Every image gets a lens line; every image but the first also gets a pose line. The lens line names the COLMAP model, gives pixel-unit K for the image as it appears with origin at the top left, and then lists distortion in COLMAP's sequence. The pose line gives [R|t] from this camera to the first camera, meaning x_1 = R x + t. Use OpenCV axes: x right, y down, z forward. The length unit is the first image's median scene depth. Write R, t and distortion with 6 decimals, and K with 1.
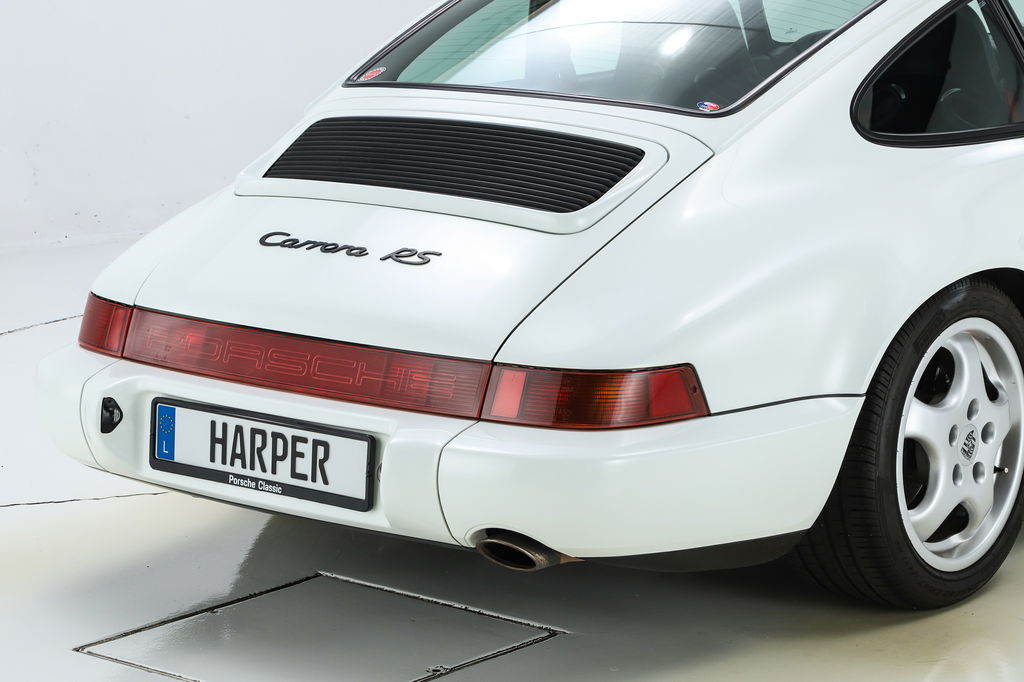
lens RADIAL K [[2941.4, 0, 517.6], [0, 2941.4, 336.8], [0, 0, 1]] dist [0.292430, 0.000000]
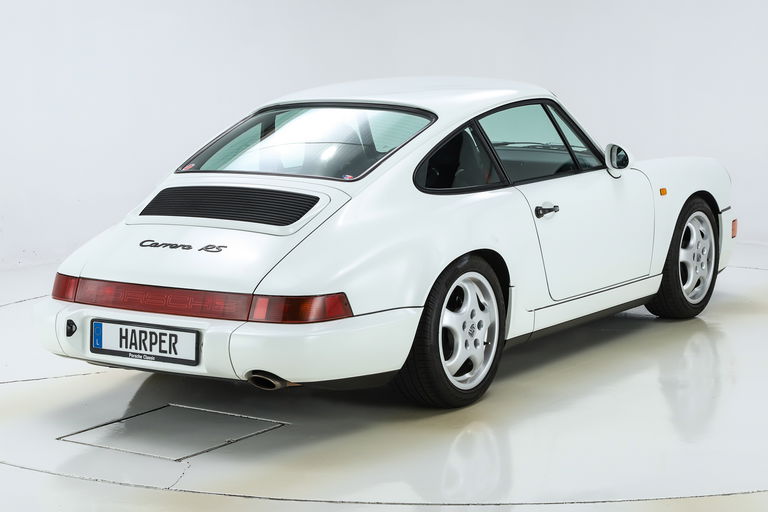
lens RADIAL K [[1622.4, 0, 382.1], [0, 1622.4, 250.4], [0, 0, 1]] dist [0.243592, 0.000000]
pose [[0.995781, -0.027930, 0.087411, -0.016664], [0.031935, 0.998487, -0.044768, 0.031202], [-0.086028, 0.047371, 0.995166, -0.195164]]
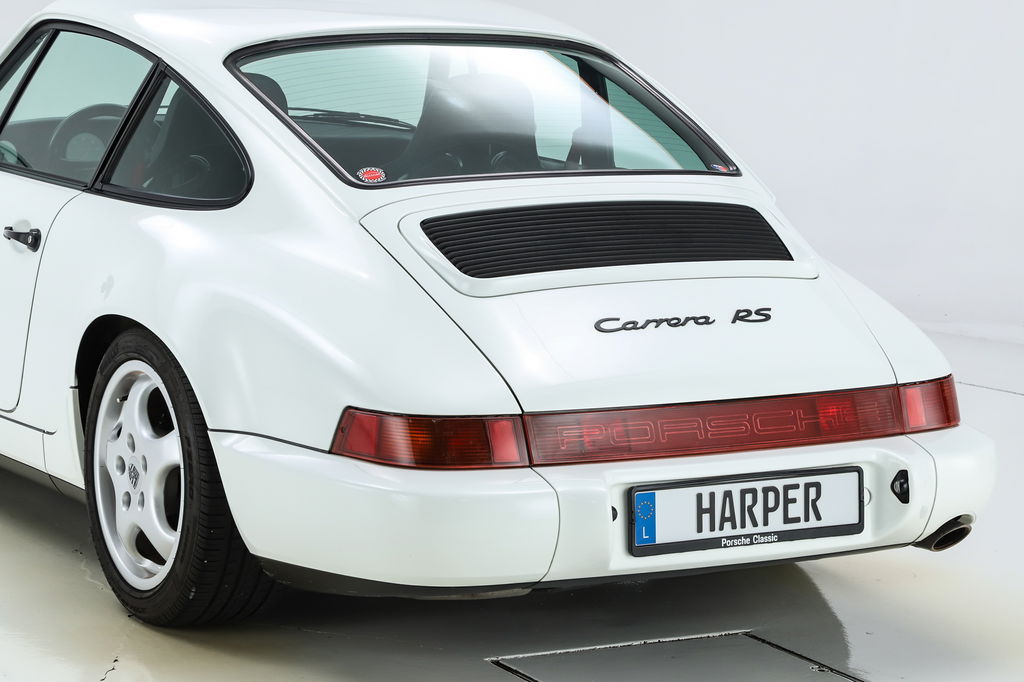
lens RADIAL K [[2941.4, 0, 482.6], [0, 2941.4, 343.9], [0, 0, 1]] dist [0.292430, 0.000000]
pose [[0.338936, -0.126485, 0.932268, -1.106541], [0.147952, 0.985757, 0.079953, -0.120180], [-0.929103, 0.110832, 0.352823, 0.692971]]
